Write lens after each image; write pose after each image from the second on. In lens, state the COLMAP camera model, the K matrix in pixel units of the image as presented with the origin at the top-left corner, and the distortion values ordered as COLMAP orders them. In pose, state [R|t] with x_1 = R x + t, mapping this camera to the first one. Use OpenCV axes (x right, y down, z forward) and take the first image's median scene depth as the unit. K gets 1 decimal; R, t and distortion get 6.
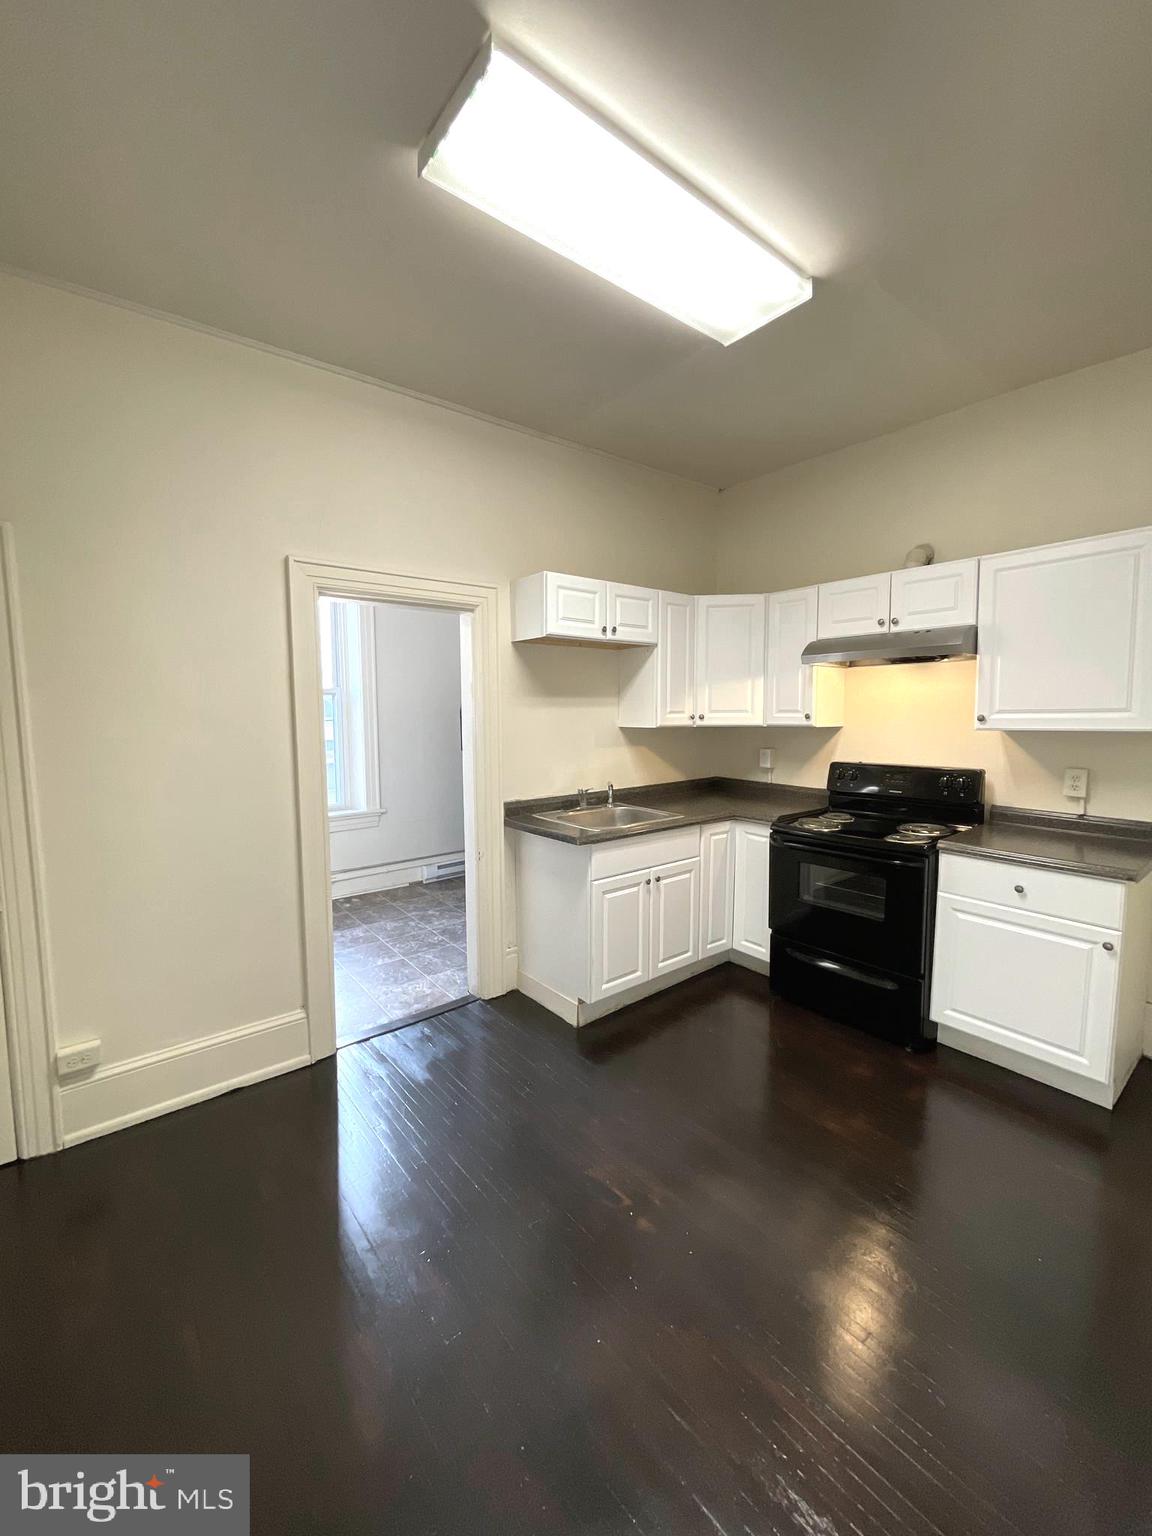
lens RADIAL K [[618.6, 0, 574.2], [0, 618.6, 763.8], [0, 0, 1]] dist [-0.001411, -0.000099]
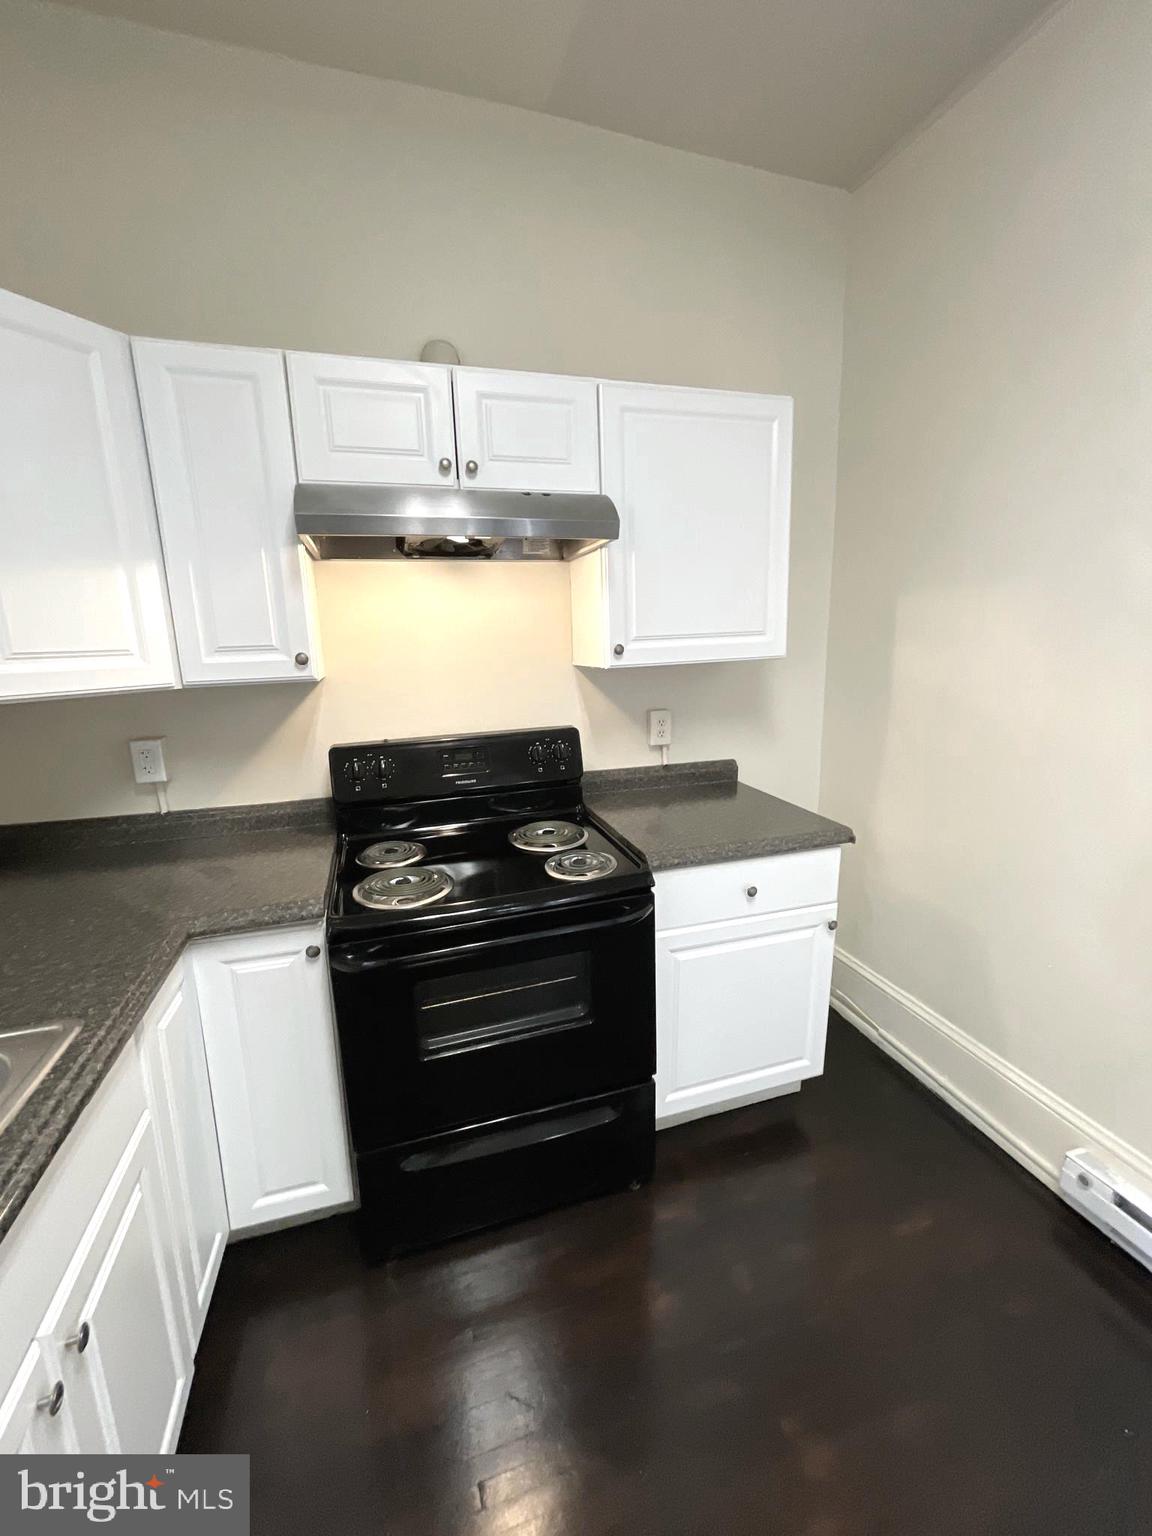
lens RADIAL K [[618.6, 0, 574.2], [0, 618.6, 763.8], [0, 0, 1]] dist [-0.001411, -0.000099]
pose [[0.361146, -0.193759, 0.912157, 0.026591], [0.105848, 0.980371, 0.166340, -0.065251], [-0.926482, 0.036477, 0.374566, 0.757188]]
